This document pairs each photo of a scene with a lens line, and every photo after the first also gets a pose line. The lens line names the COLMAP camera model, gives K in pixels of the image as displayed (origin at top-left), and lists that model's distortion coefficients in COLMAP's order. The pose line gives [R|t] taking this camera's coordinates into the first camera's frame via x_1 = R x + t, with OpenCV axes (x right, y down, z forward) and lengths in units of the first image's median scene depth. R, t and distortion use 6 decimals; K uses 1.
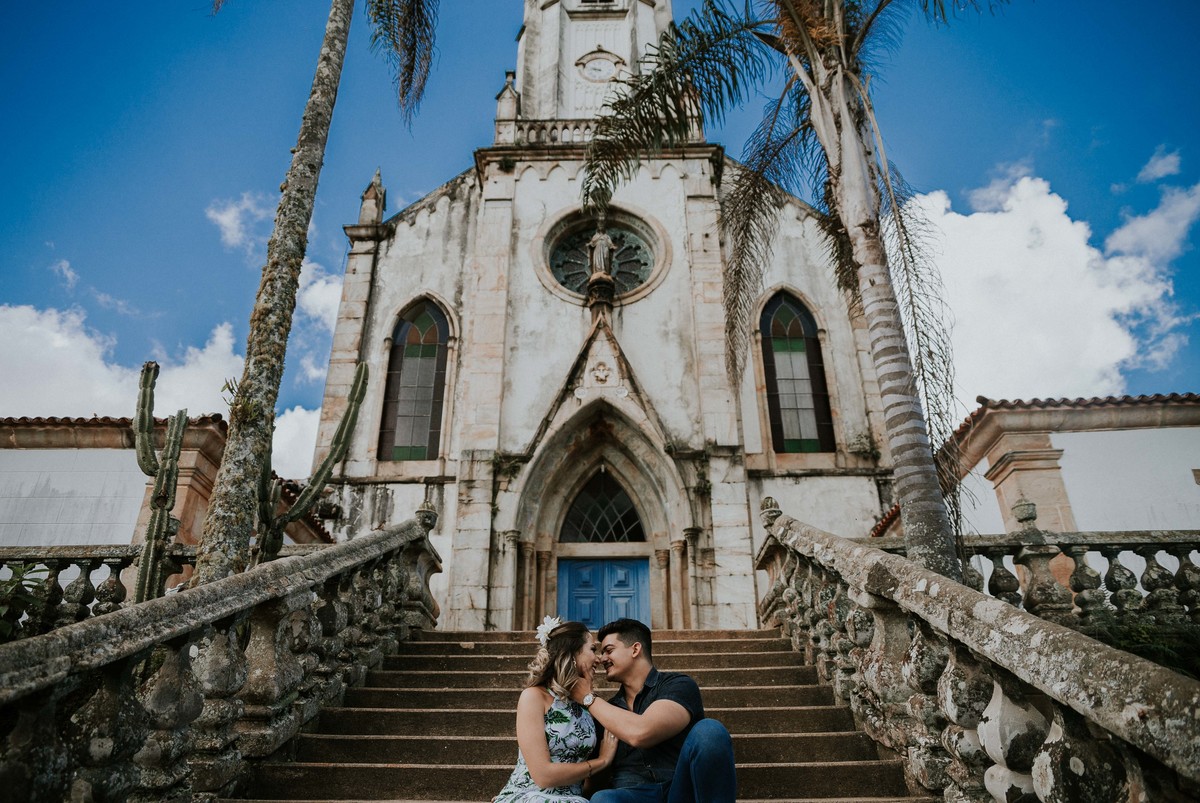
lens RADIAL K [[828.8, 0, 594.2], [0, 828.8, 390.4], [0, 0, 1]] dist [-0.121270, 0.105516]
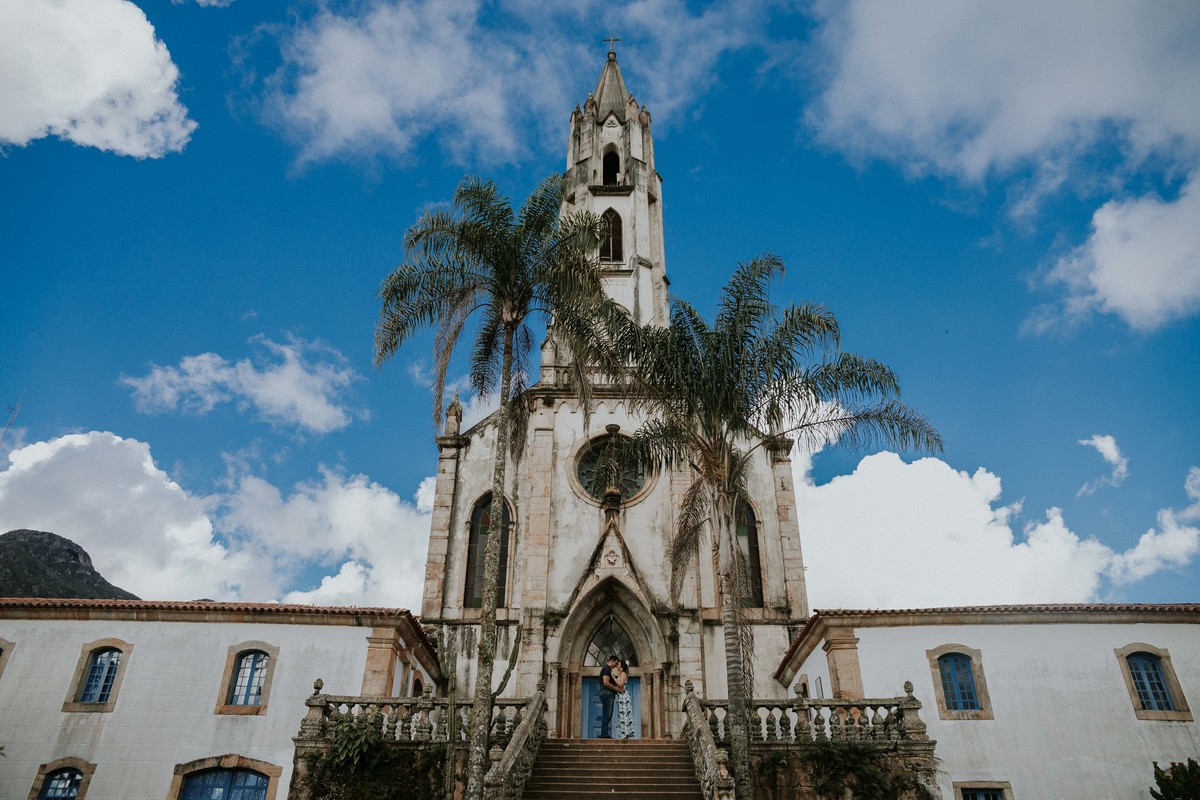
lens RADIAL K [[828.8, 0, 594.2], [0, 828.8, 388.9], [0, 0, 1]] dist [-0.121270, 0.105516]
pose [[0.999861, 0.016624, -0.001194, -0.028799], [-0.016666, 0.996704, -0.079398, -0.220685], [-0.000130, 0.079407, 0.996842, -0.599741]]
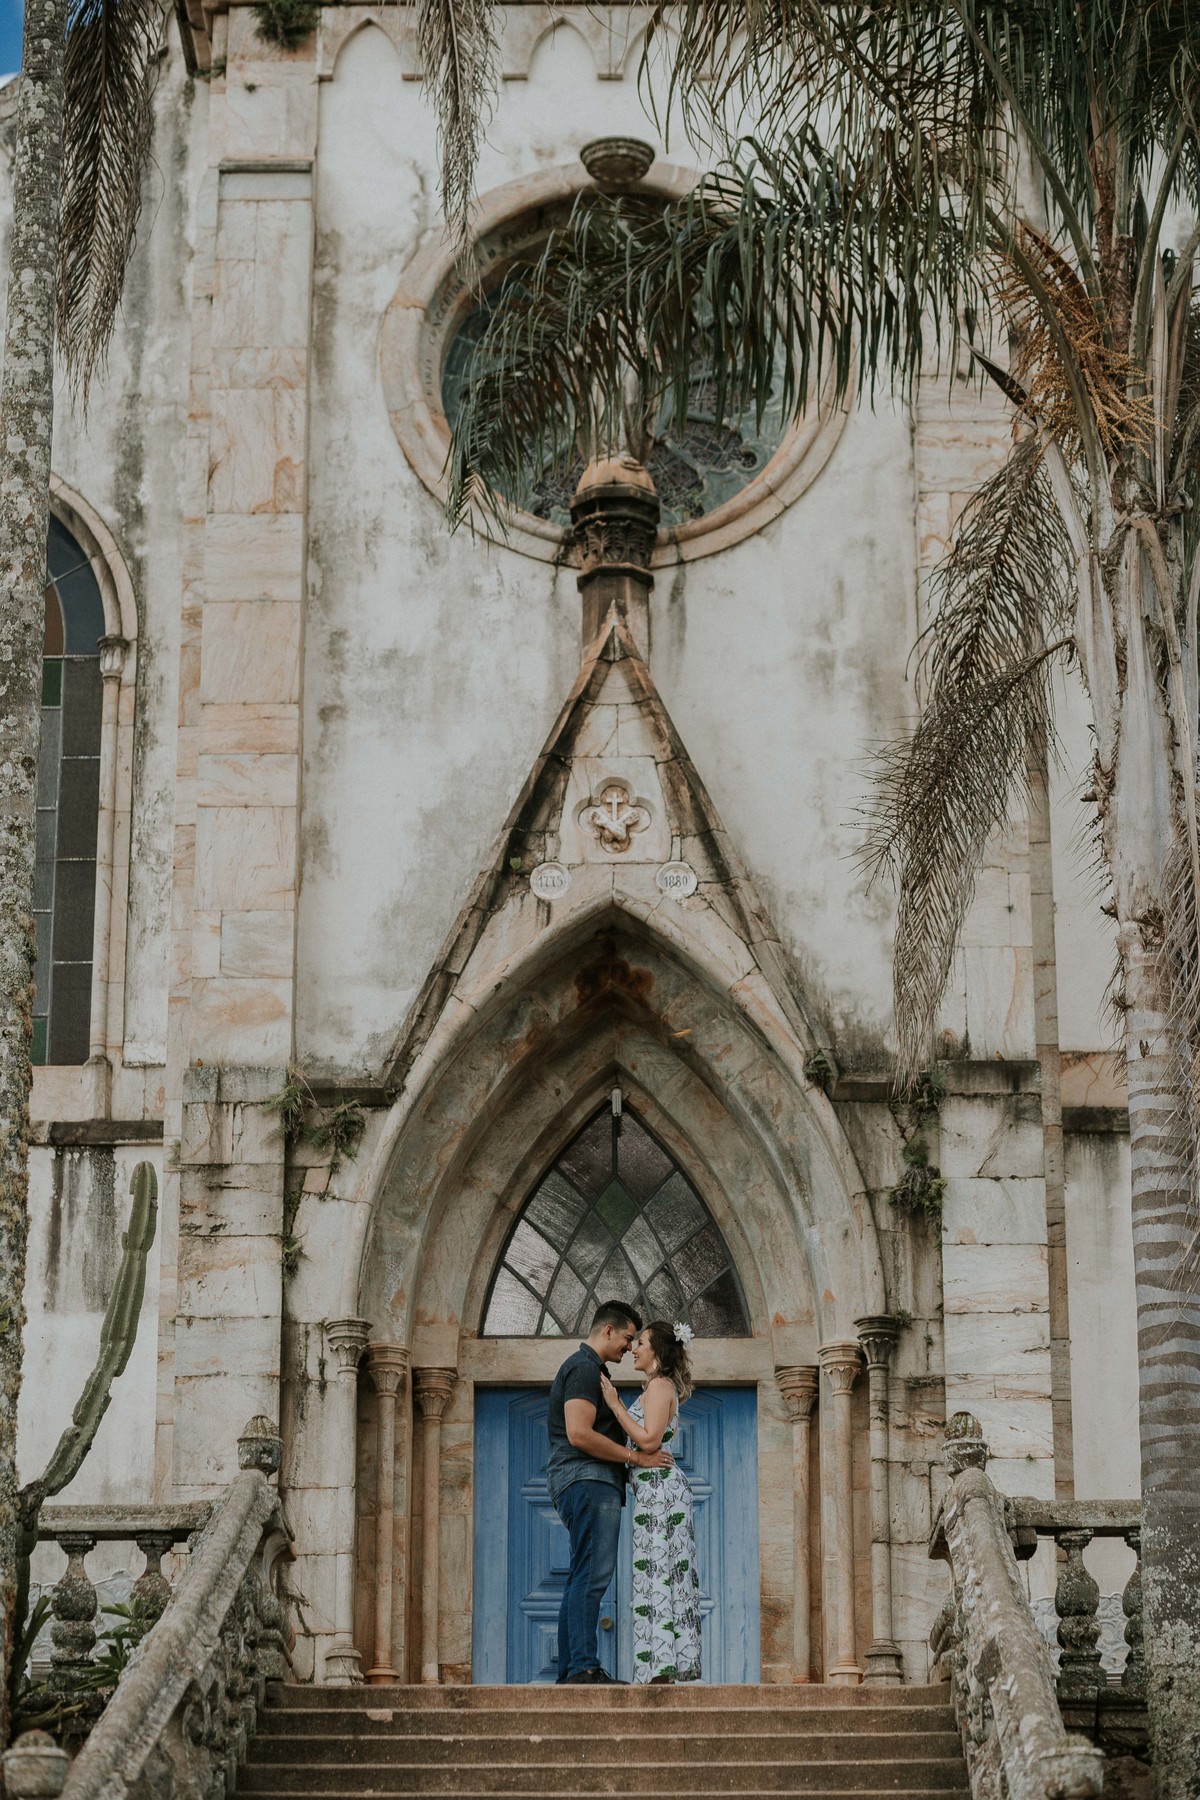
lens RADIAL K [[4273.1, 0, 600.0], [0, 4273.1, 900.0], [0, 0, 1]] dist [-0.099522, -1.206867]
pose [[0.999939, 0.005214, 0.009692, -0.012632], [-0.006624, 0.988415, 0.151634, -0.241312], [-0.008789, -0.151689, 0.988389, -0.633622]]
